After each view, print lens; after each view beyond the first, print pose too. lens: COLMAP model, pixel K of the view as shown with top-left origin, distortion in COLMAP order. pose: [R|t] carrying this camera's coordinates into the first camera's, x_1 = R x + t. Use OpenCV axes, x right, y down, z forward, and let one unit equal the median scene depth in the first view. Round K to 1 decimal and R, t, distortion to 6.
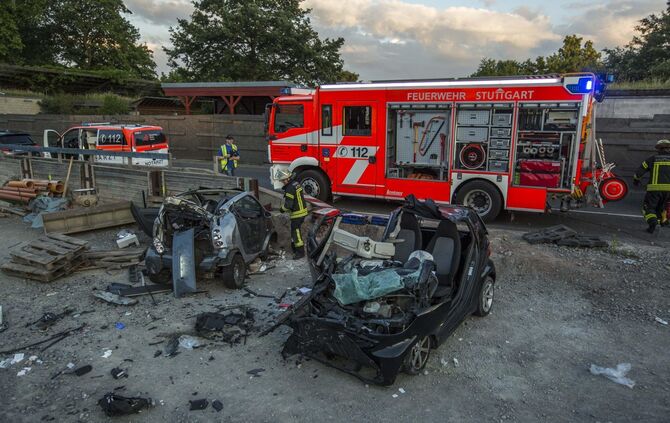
lens RADIAL K [[517.3, 0, 335.0], [0, 517.3, 211.5], [0, 0, 1]] dist [-0.007818, 0.004515]
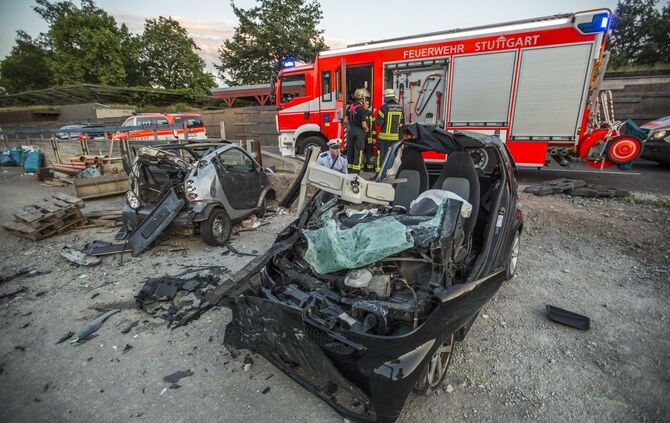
lens RADIAL K [[329.7, 0, 336.6], [0, 329.7, 225.6], [0, 0, 1]] dist [-0.030717, 0.000590]
pose [[0.999032, -0.009684, -0.042914, 0.035060], [0.013800, 0.995220, 0.096683, 0.047853], [0.041773, -0.097182, 0.994390, 0.345777]]
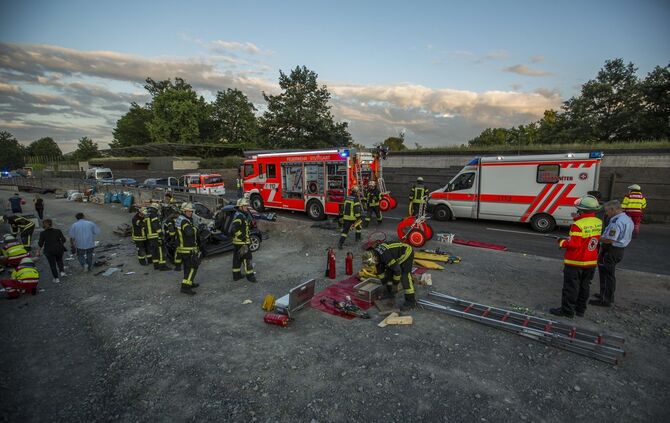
lens RADIAL K [[361.6, 0, 348.3], [0, 361.6, 211.6], [0, 0, 1]] dist [-0.062237, 0.000092]
pose [[0.972732, 0.013934, -0.231514, 0.748949], [-0.027440, 0.998097, -0.055220, 0.063748], [0.230304, 0.060067, 0.971263, -0.353553]]
